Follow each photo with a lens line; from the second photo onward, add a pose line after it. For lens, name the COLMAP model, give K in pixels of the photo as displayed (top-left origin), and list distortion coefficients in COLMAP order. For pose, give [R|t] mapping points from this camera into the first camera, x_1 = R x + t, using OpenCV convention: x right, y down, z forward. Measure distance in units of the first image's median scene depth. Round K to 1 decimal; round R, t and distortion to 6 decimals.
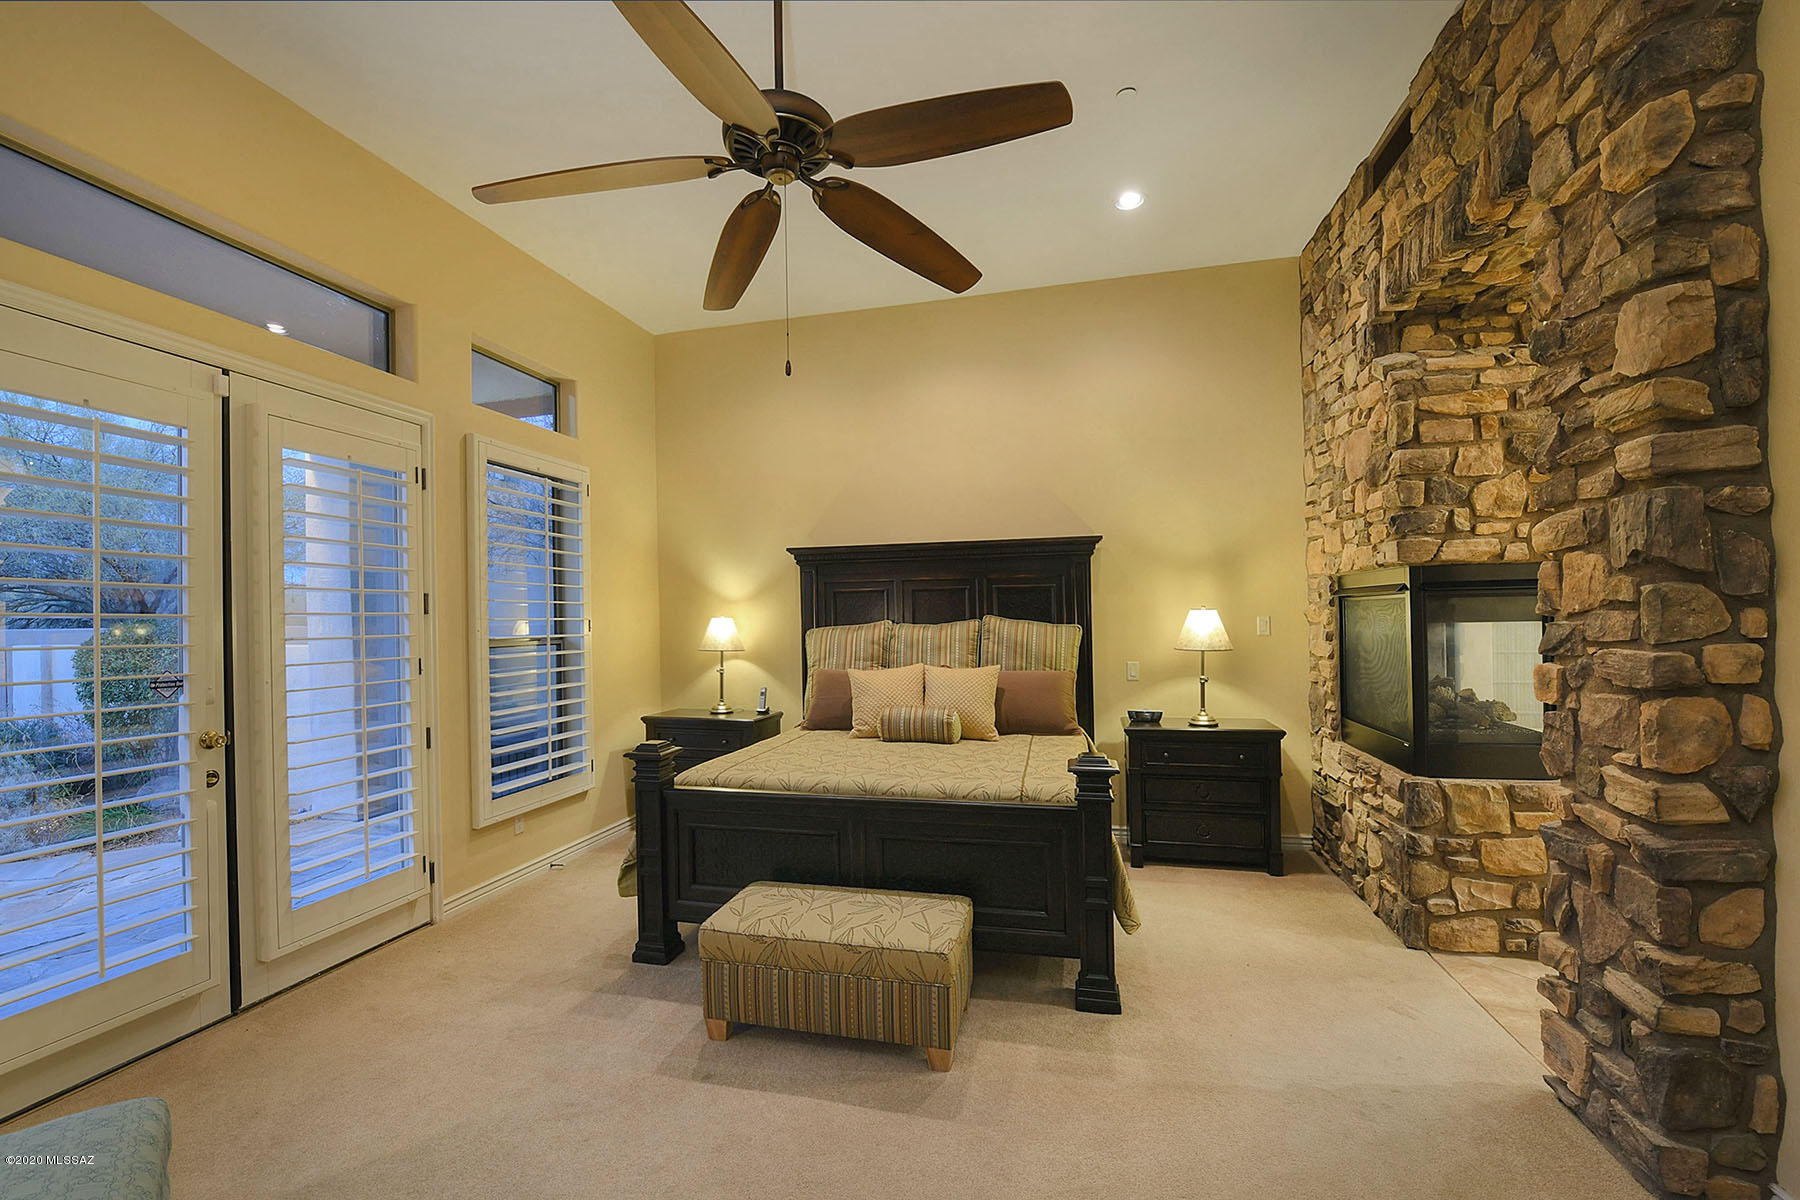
lens RADIAL K [[750.7, 0, 900.0], [0, 750.7, 600.0], [0, 0, 1]] dist [-0.019036, 0.000183]
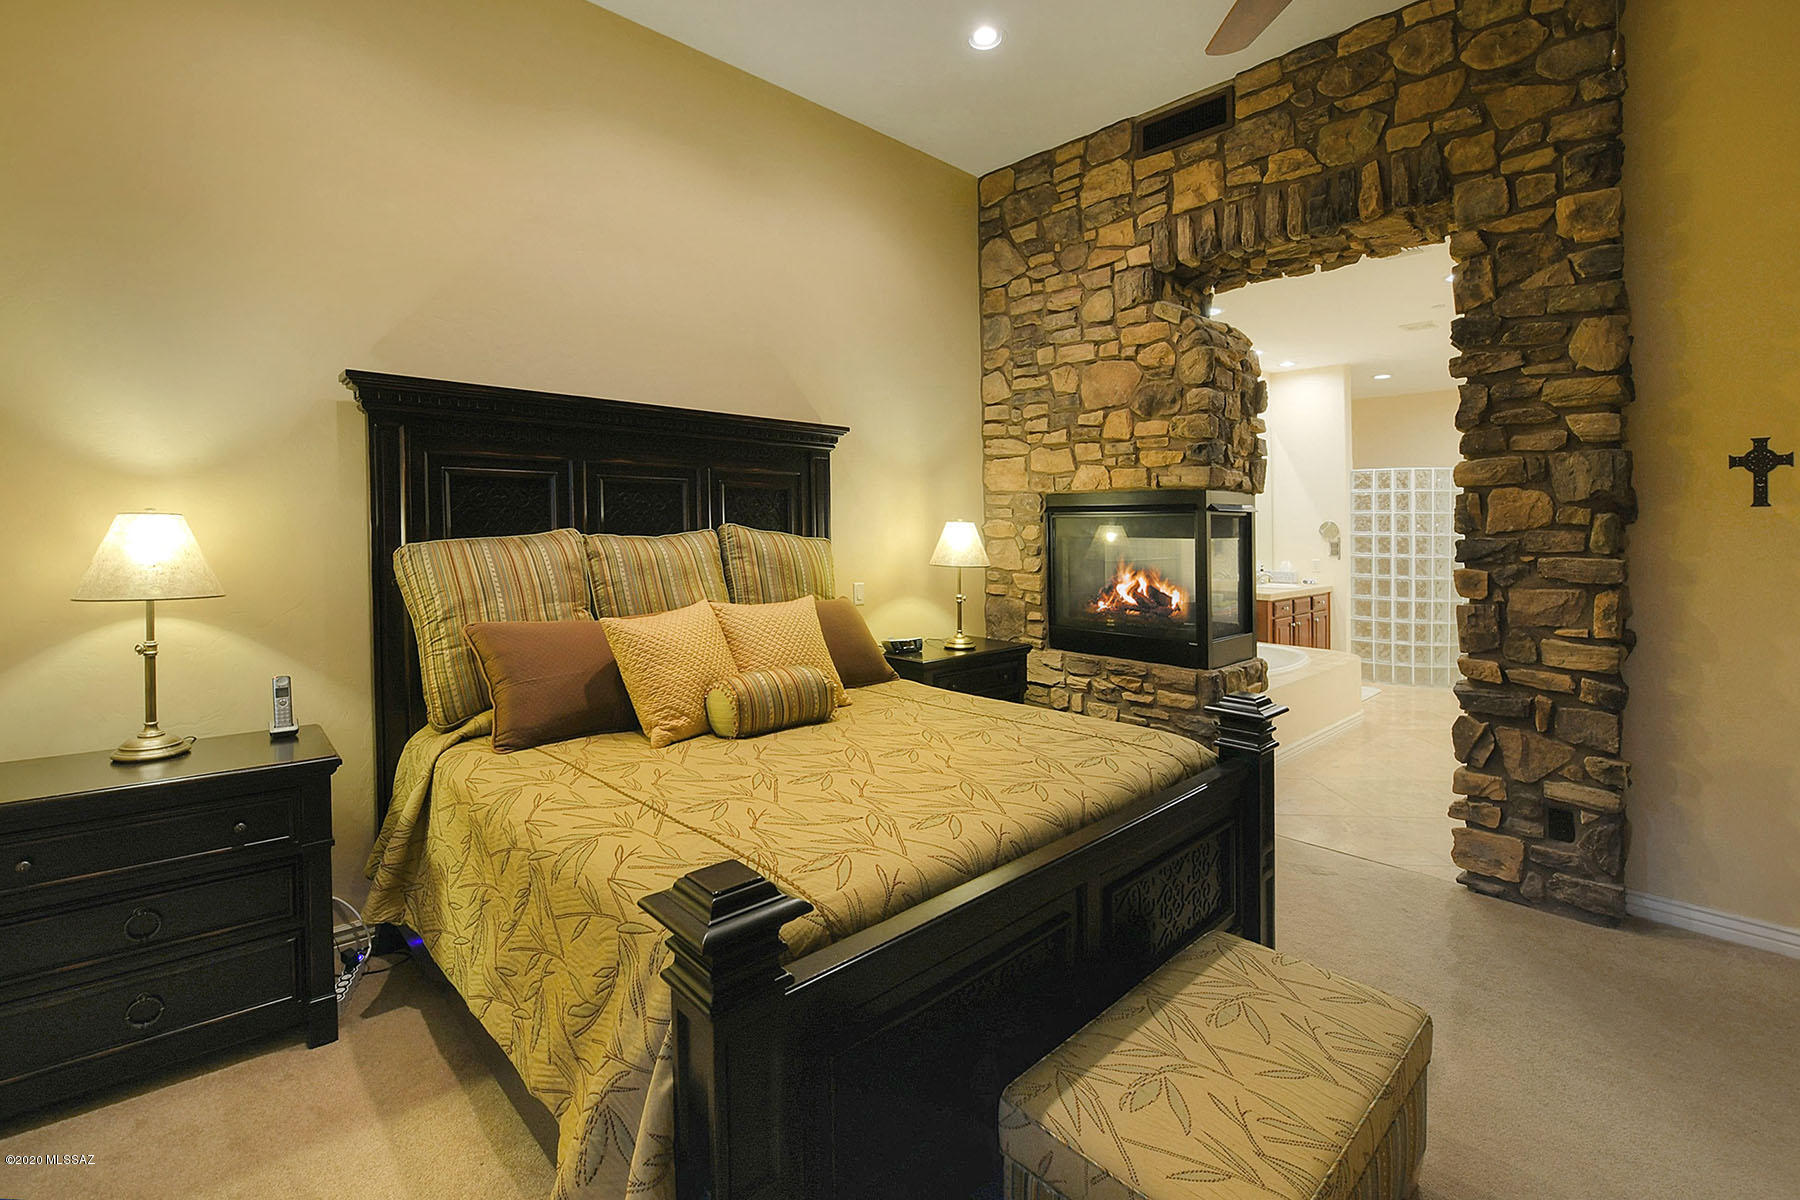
lens RADIAL K [[768.1, 0, 875.4], [0, 768.1, 523.7], [0, 0, 1]] dist [-0.010201, 0.000021]
pose [[0.551017, 0.022586, 0.834189, -0.464210], [-0.032479, 0.999457, -0.005607, 0.024194], [-0.833862, -0.024004, 0.551451, 0.600816]]
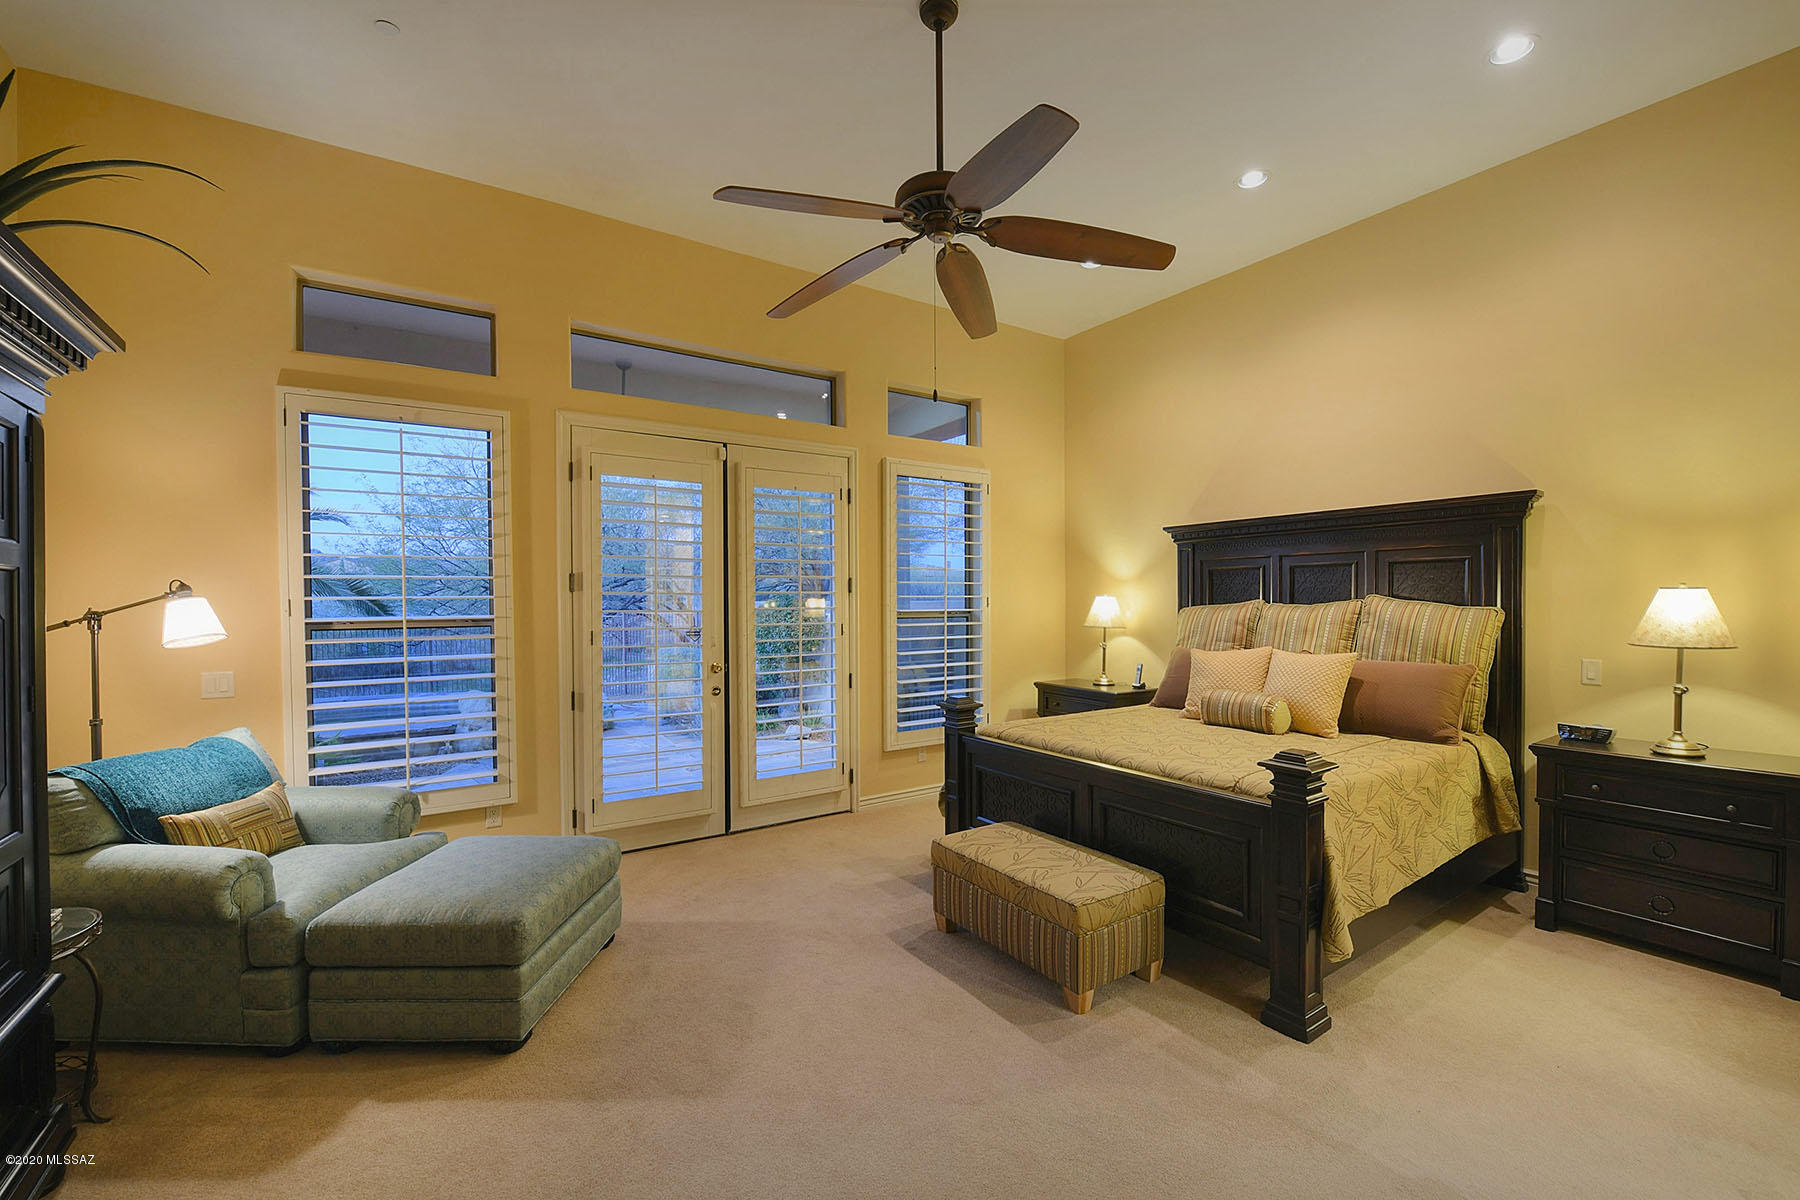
lens RADIAL K [[750.7, 0, 900.0], [0, 750.7, 600.0], [0, 0, 1]] dist [-0.019036, 0.000183]
pose [[0.736194, 0.008149, -0.676721, 0.348694], [0.012908, 0.999577, 0.026080, -0.002928], [0.676647, -0.027935, 0.735777, 0.020873]]
